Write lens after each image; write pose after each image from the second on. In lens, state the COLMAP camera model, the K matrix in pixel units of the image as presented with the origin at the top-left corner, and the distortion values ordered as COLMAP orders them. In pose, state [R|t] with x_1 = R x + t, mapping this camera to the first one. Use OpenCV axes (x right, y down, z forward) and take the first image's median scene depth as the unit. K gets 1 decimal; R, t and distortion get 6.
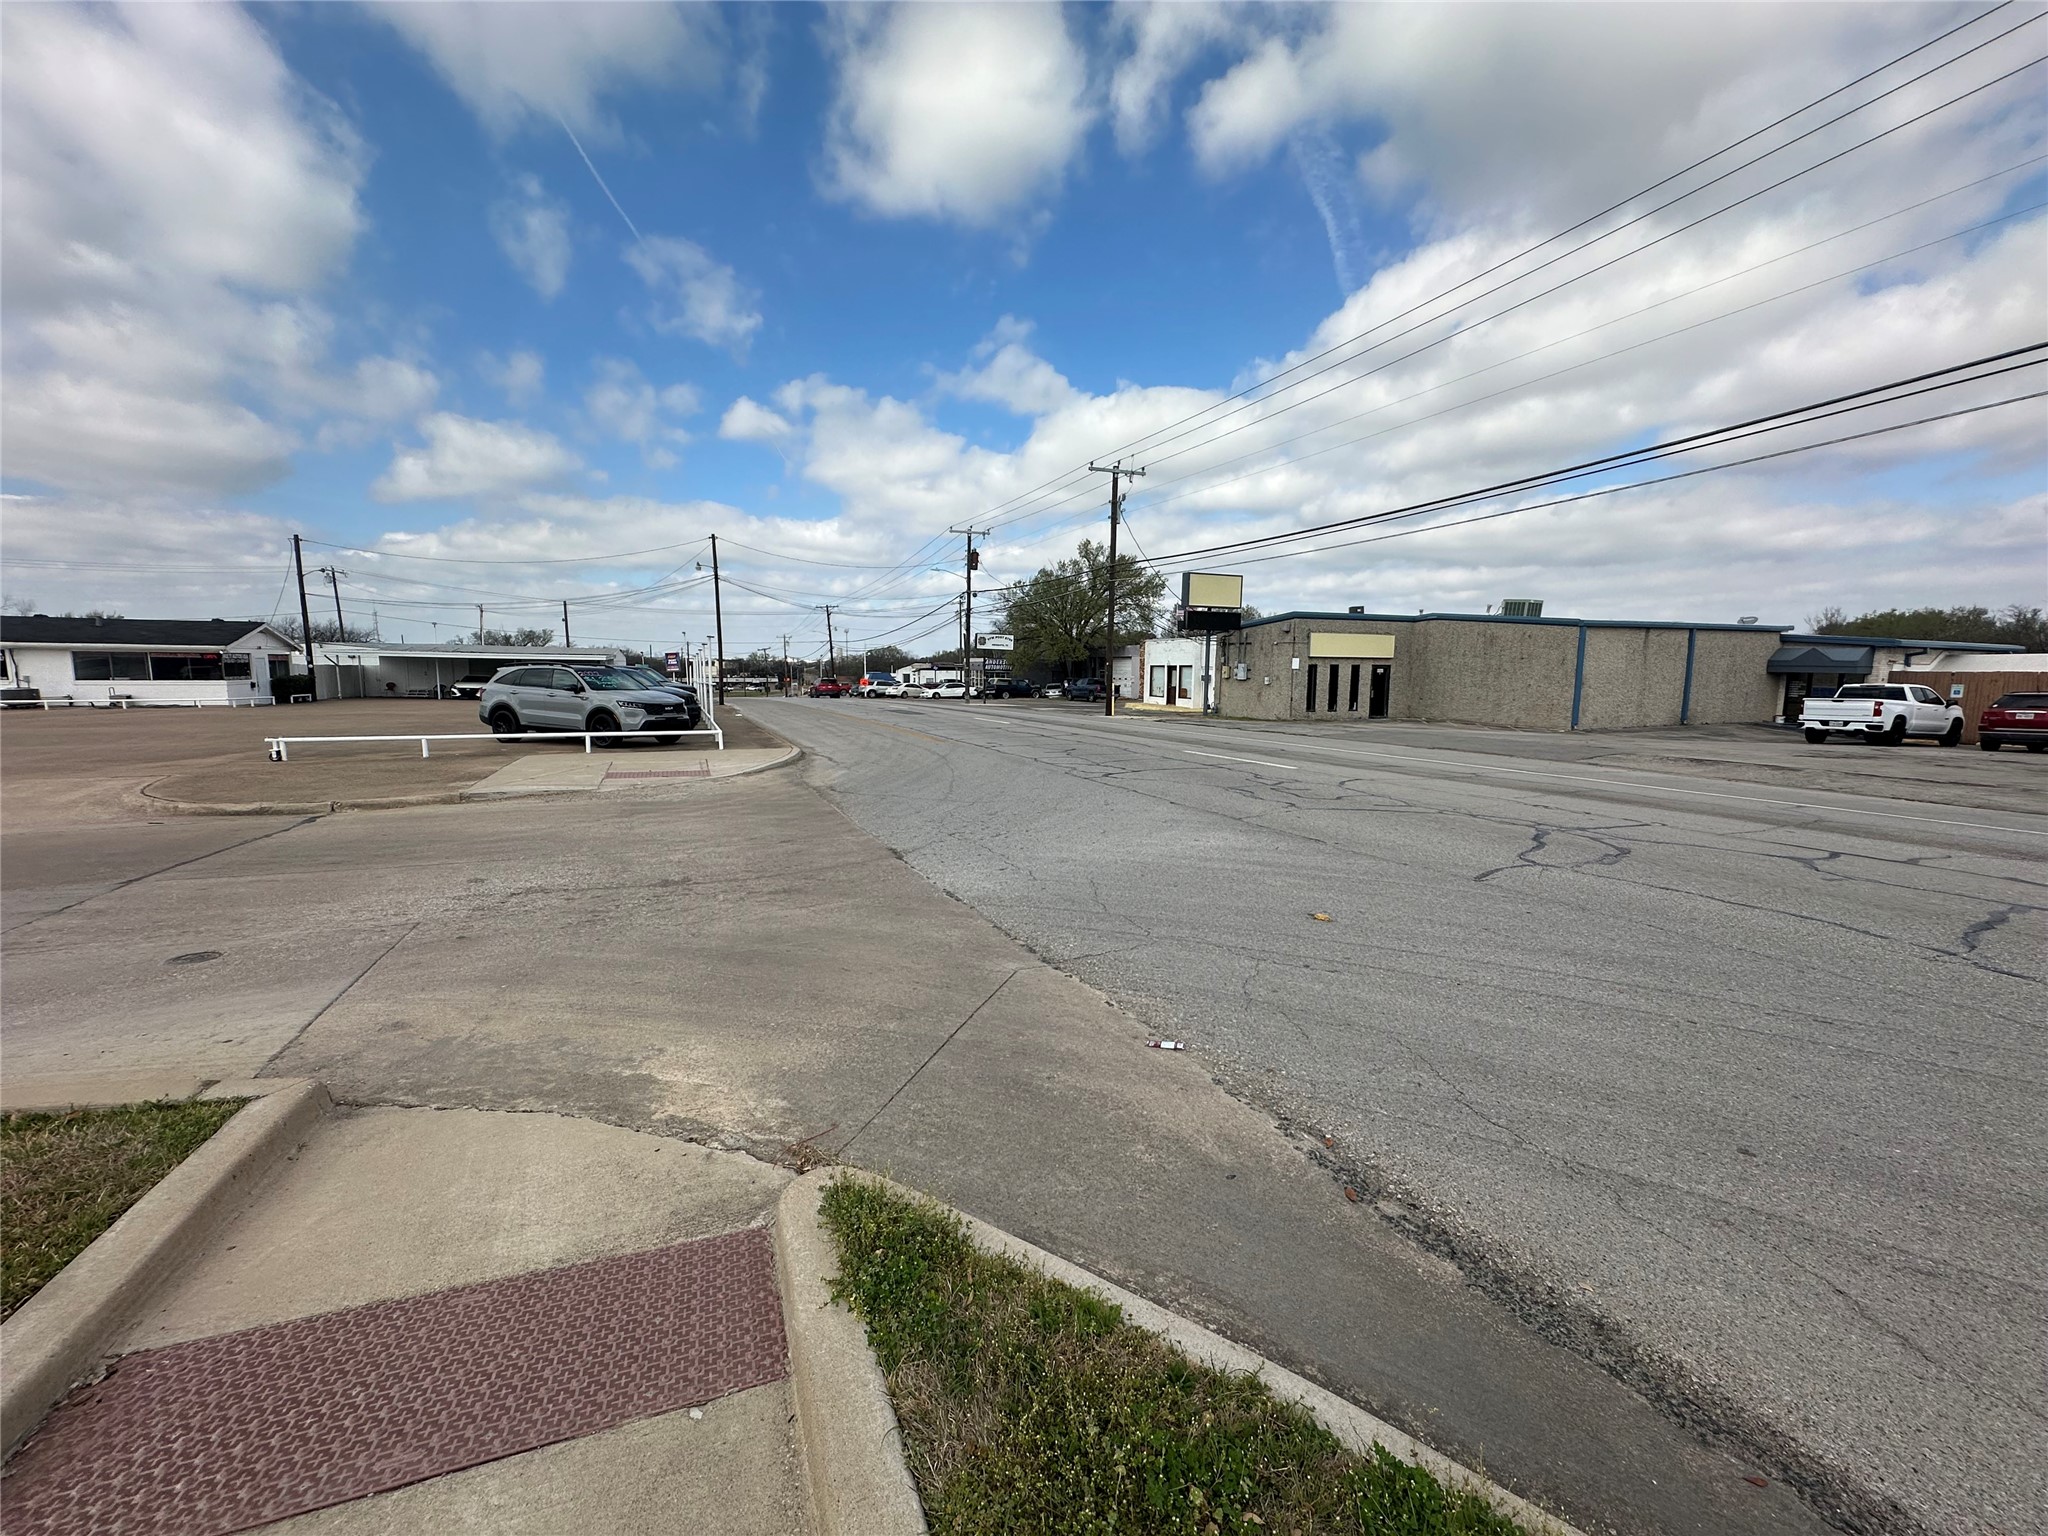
lens RADIAL K [[829.1, 0, 1022.8], [0, 829.1, 719.2], [0, 0, 1]] dist [0.000317, -0.000124]
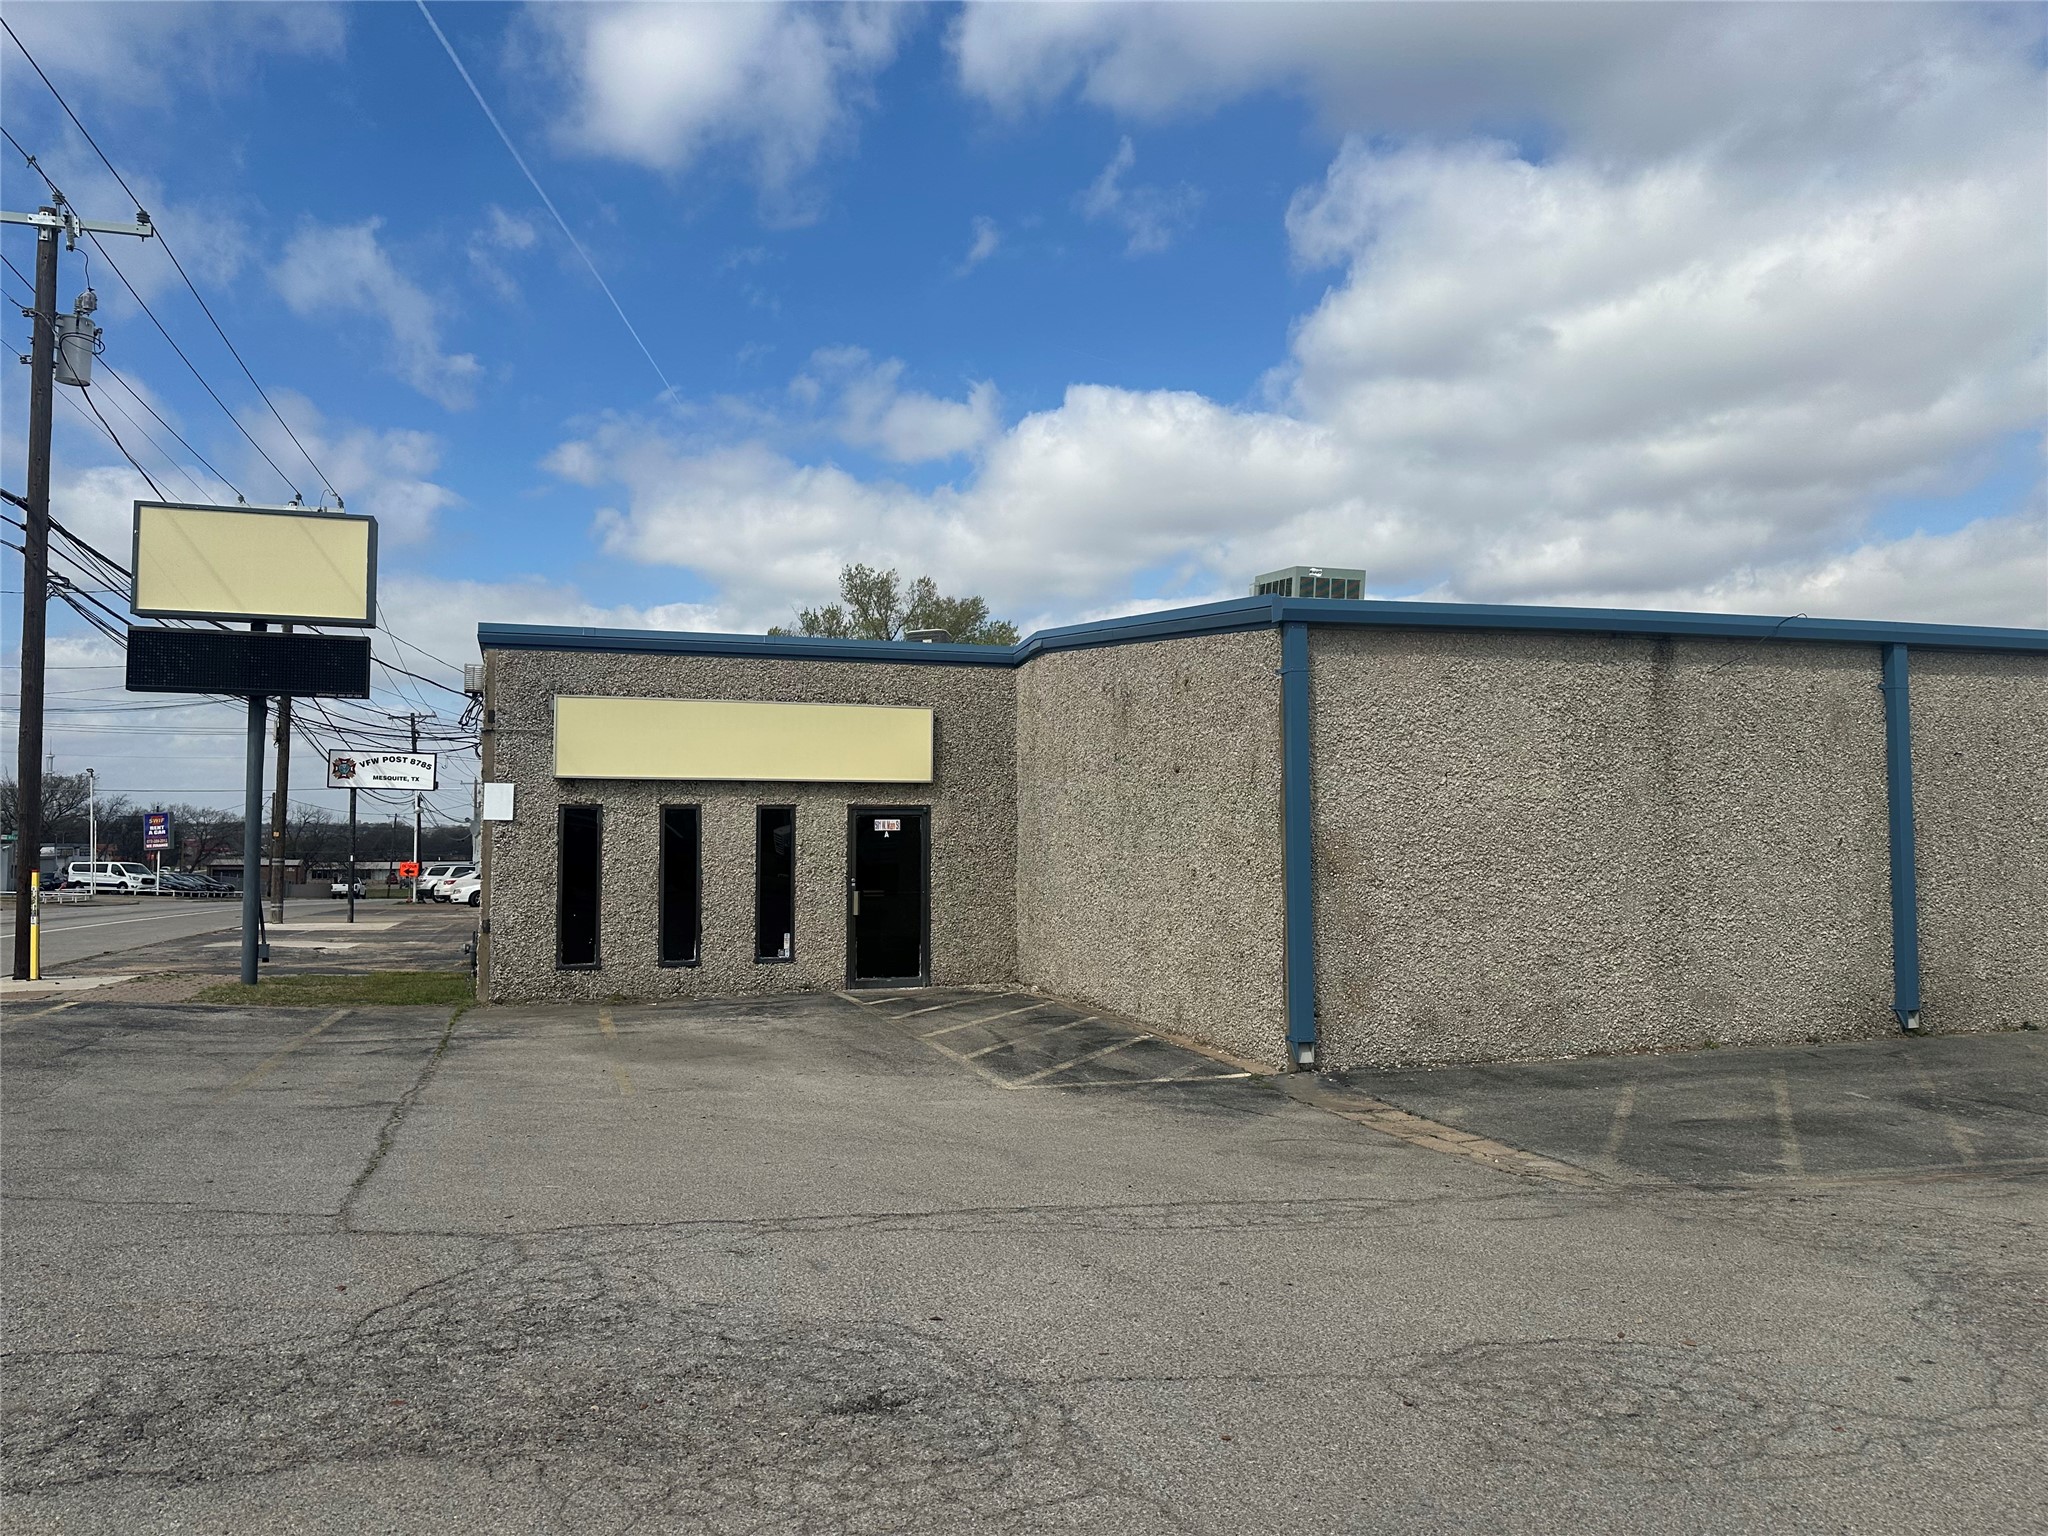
lens RADIAL K [[1418.8, 0, 1025.7], [0, 1418.8, 762.0], [0, 0, 1]] dist [0.088735, -0.068010]
pose [[0.996828, -0.011097, -0.078814, 0.625570], [0.001282, 0.992343, -0.123507, -0.022338], [0.079581, 0.123015, 0.989209, 0.596056]]
